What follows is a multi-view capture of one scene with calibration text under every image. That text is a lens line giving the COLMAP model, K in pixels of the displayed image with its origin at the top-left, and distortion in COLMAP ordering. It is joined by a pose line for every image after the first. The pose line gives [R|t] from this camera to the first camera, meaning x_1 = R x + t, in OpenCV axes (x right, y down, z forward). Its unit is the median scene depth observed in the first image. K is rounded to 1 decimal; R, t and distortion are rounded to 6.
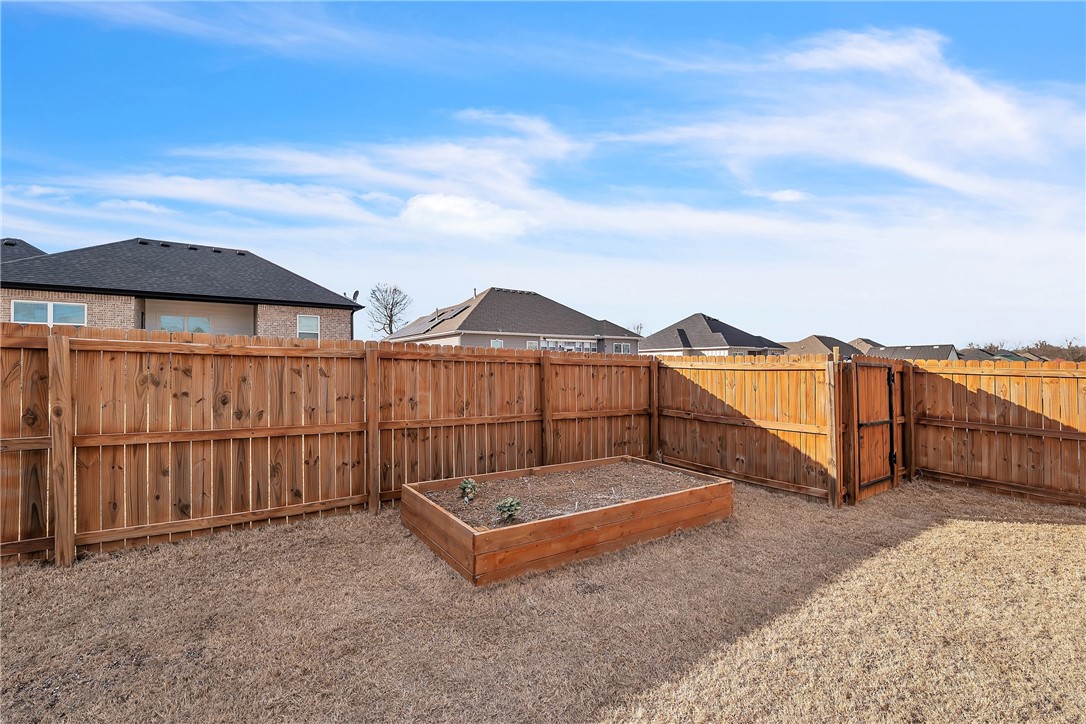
lens RADIAL K [[450.9, 0, 544.6], [0, 450.9, 364.2], [0, 0, 1]] dist [-0.011546, 0.000118]
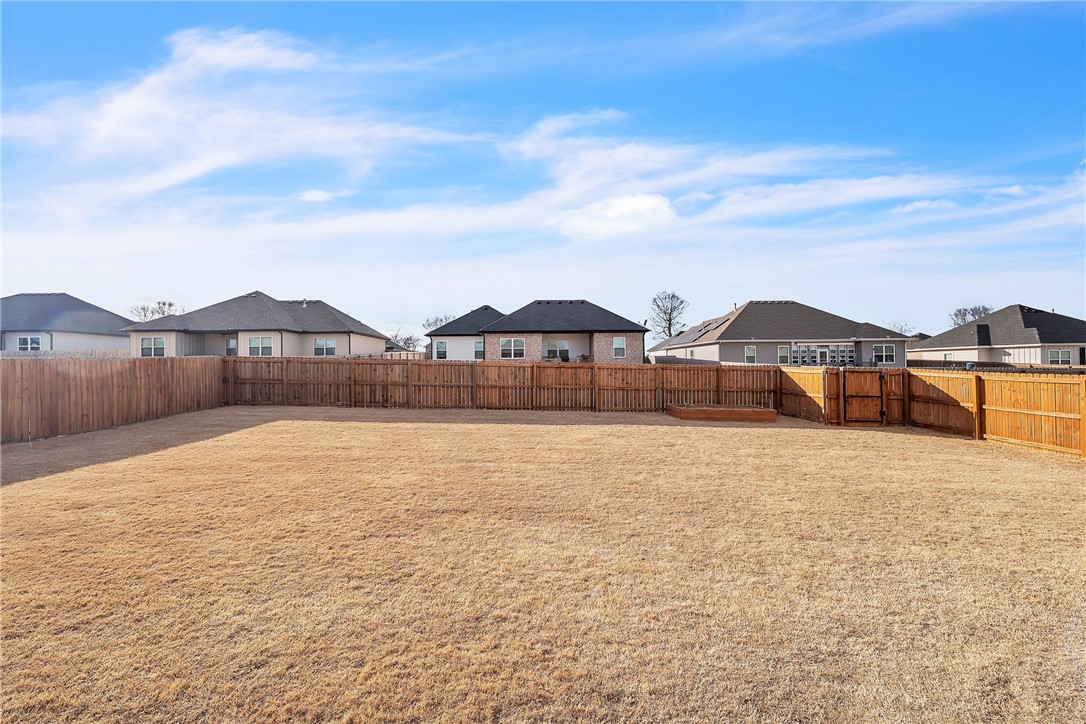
lens RADIAL K [[450.9, 0, 544.6], [0, 450.9, 364.2], [0, 0, 1]] dist [-0.011546, 0.000118]
pose [[0.824143, -0.002267, -0.566378, 0.122018], [0.005120, 0.999981, 0.003447, -0.009303], [0.566359, -0.005741, 0.824139, -0.335157]]
